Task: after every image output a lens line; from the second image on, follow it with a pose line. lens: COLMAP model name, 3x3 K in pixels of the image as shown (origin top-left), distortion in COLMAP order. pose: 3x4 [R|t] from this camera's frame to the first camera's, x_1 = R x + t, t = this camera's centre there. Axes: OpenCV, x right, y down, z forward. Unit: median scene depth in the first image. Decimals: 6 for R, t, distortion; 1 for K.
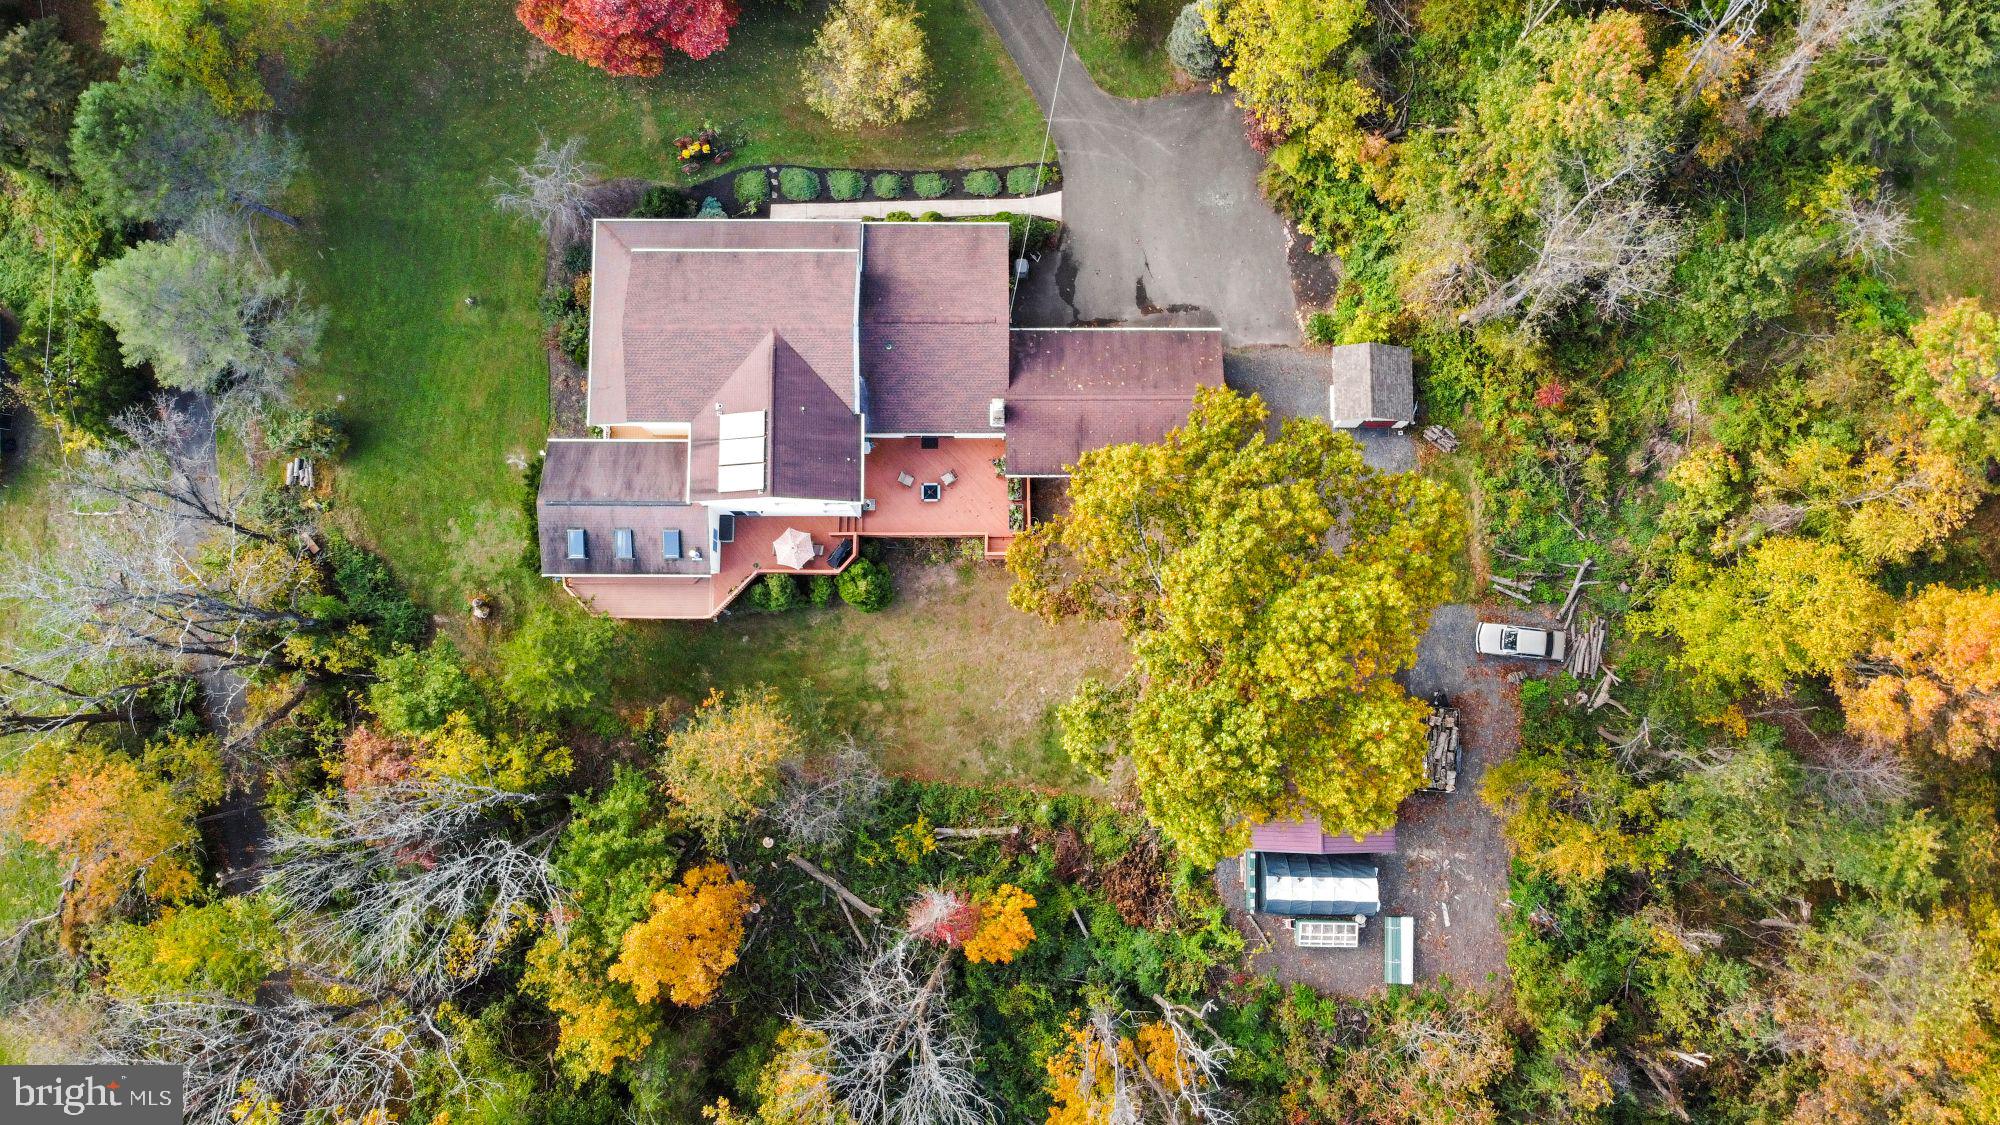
lens RADIAL K [[1480.8, 0, 1000.0], [0, 1480.8, 562.5], [0, 0, 1]] dist [0.001757, 0.000234]
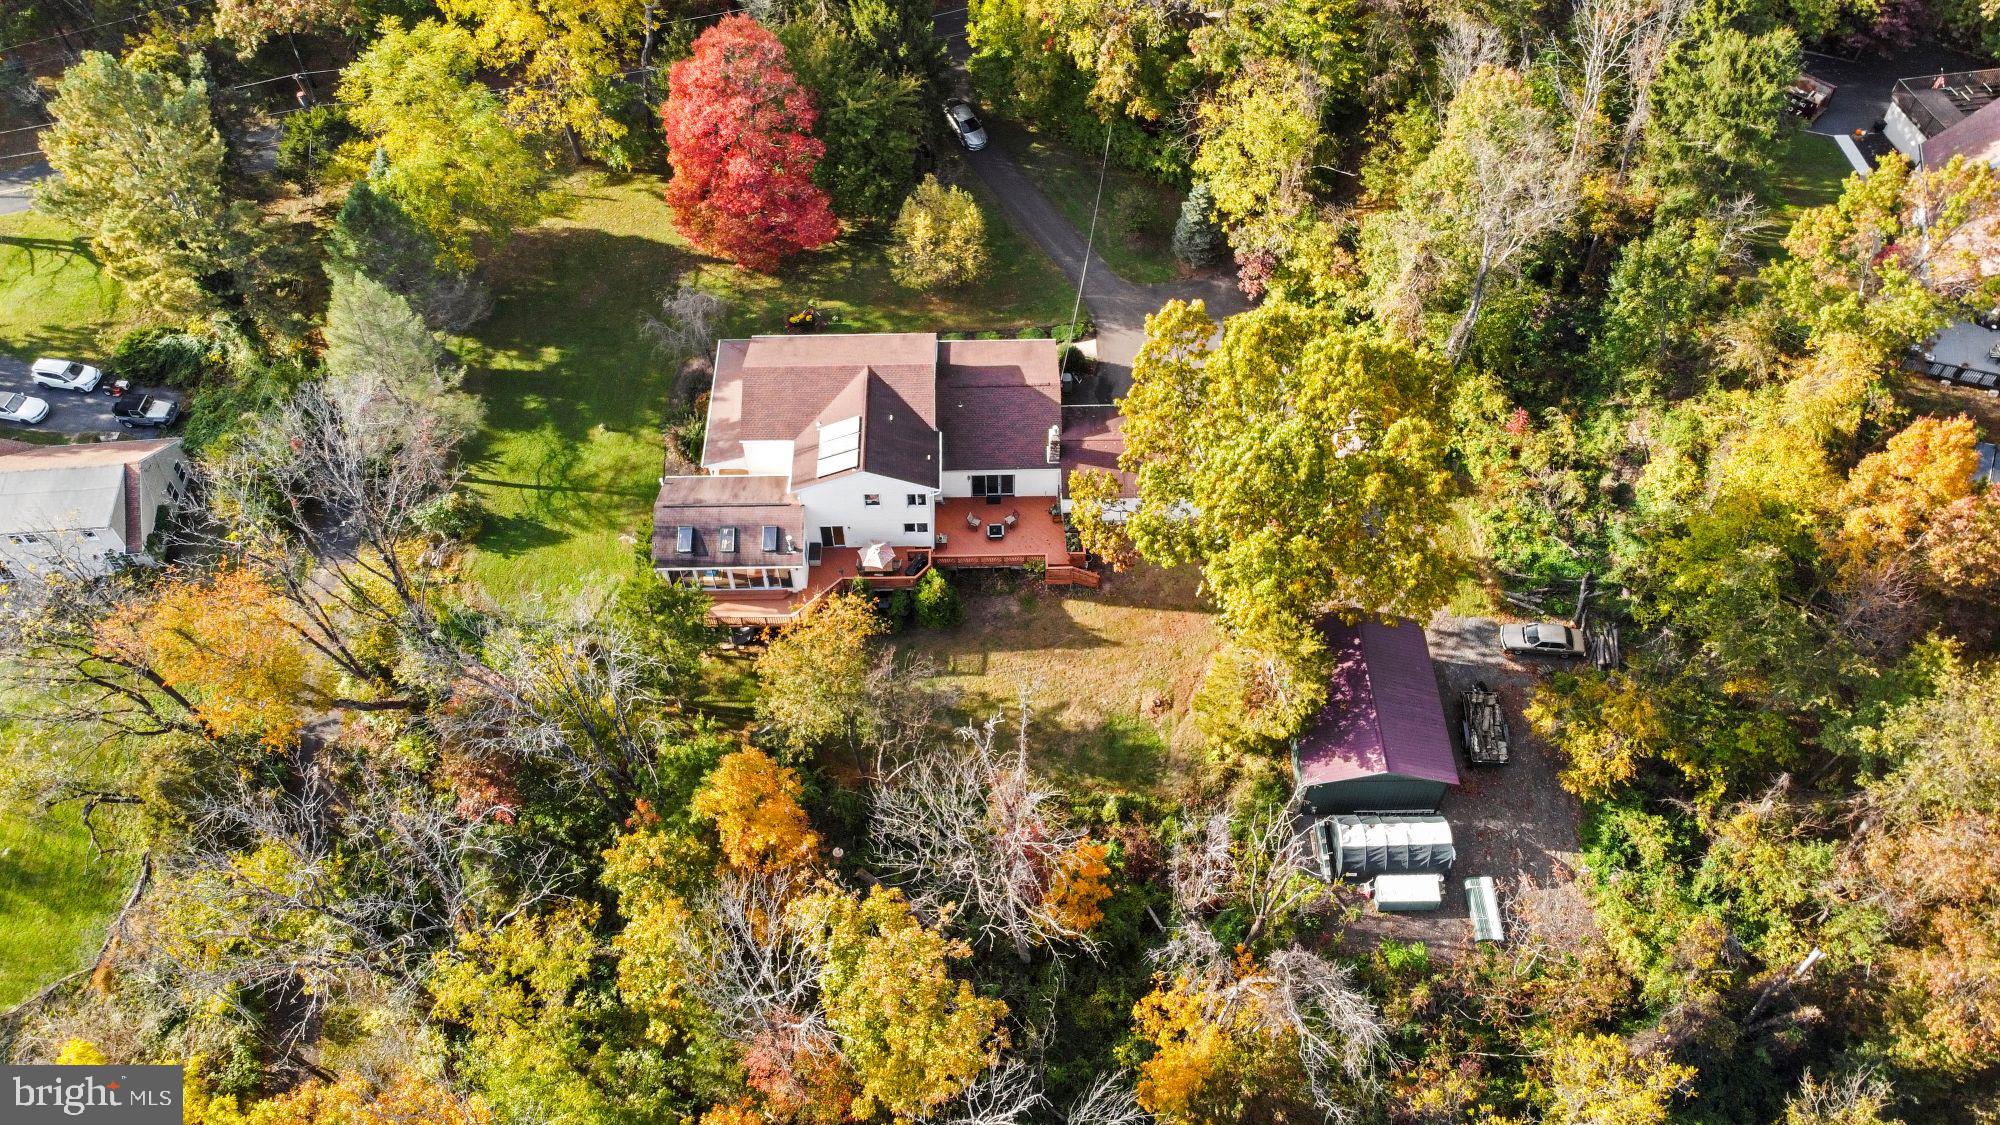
lens RADIAL K [[1480.8, 0, 1000.0], [0, 1480.8, 562.5], [0, 0, 1]] dist [0.001757, 0.000234]
pose [[0.999848, -0.015900, 0.007187, -0.053159], [0.017297, 0.848828, -0.528387, 0.583390], [0.002301, 0.528431, 0.848973, 0.050520]]
